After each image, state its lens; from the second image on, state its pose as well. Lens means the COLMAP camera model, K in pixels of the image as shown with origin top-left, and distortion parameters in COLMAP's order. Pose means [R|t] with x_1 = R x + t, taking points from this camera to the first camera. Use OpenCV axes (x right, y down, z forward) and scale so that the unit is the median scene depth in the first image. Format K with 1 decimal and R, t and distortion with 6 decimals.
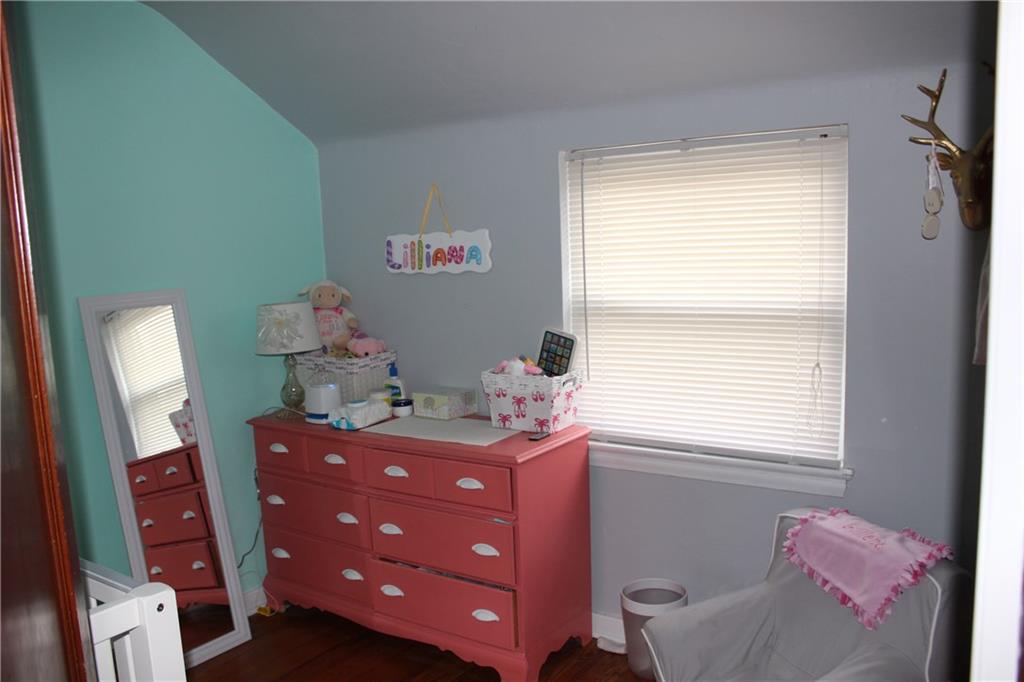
lens RADIAL K [[859.6, 0, 509.3], [0, 859.6, 371.2], [0, 0, 1]] dist [-0.161341, 0.154236]
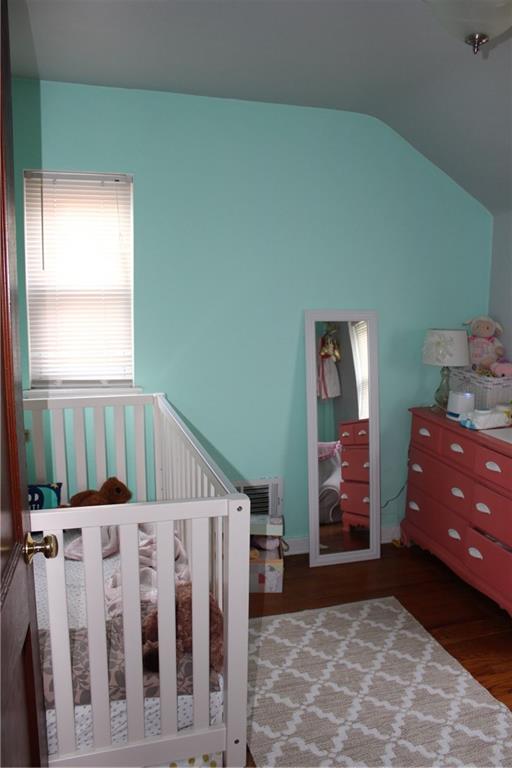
lens RADIAL K [[644.7, 0, 259.9], [0, 644.7, 383.1], [0, 0, 1]] dist [-0.161341, 0.154236]
pose [[0.781494, 0.158172, -0.603531, 0.134881], [-0.145094, 0.986884, 0.070763, -0.023619], [0.606808, 0.032268, 0.794193, -0.000644]]
